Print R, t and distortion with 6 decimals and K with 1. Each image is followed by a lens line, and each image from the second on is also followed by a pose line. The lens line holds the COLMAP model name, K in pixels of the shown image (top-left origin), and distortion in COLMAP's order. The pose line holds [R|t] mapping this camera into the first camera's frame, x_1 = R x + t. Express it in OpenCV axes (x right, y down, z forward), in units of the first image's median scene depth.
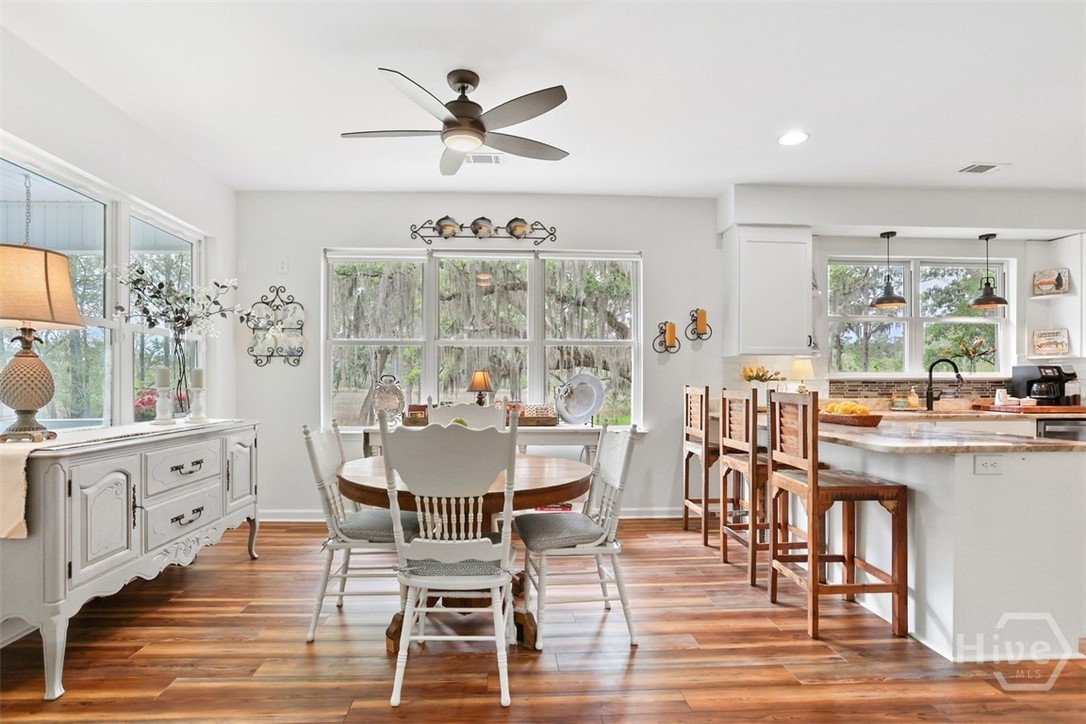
lens RADIAL K [[554.7, 0, 542.5], [0, 554.7, 383.6], [0, 0, 1]] dist [0.005250, 0.000836]
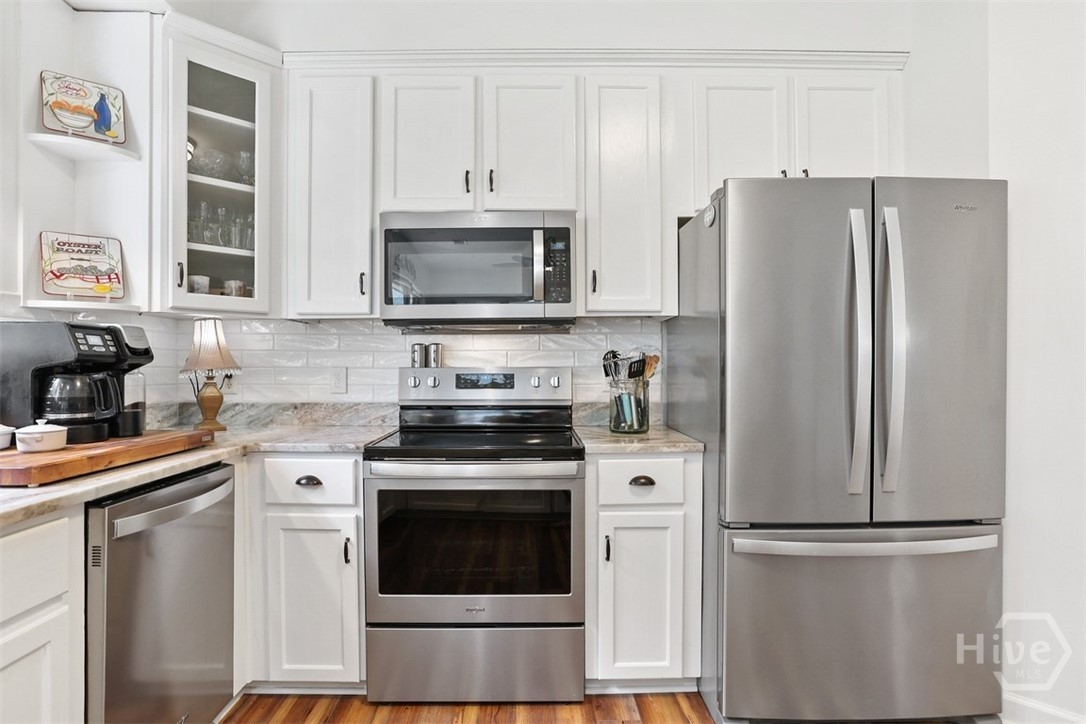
lens RADIAL K [[602.0, 0, 543.0], [0, 602.0, 362.0], [0, 0, 1]] dist [-0.003915, -0.000316]
pose [[0.086263, 0.003064, 0.996268, 0.550512], [0.008031, 0.999961, -0.003771, -0.005476], [-0.996240, 0.008326, 0.086235, 0.677714]]
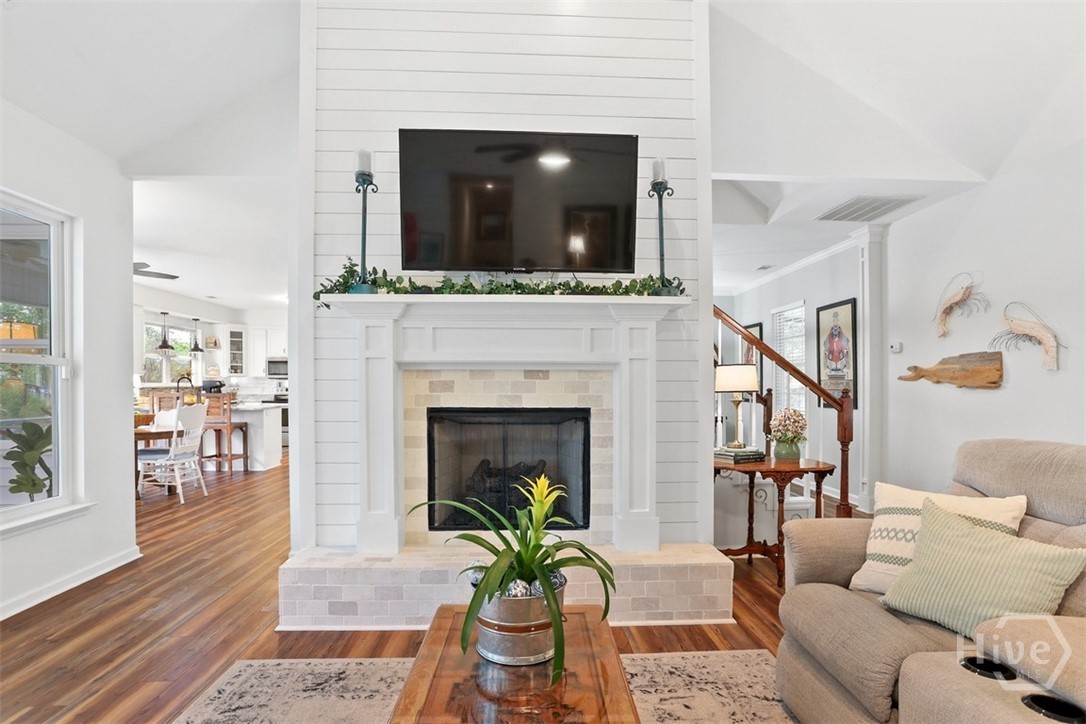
lens RADIAL K [[554.7, 0, 542.5], [0, 554.7, 383.6], [0, 0, 1]] dist [0.005250, 0.000836]
pose [[0.042410, -0.002572, 0.999097, -1.292844], [0.005165, 0.999984, 0.002355, -0.017643], [-0.999087, 0.005060, 0.042423, -0.421721]]
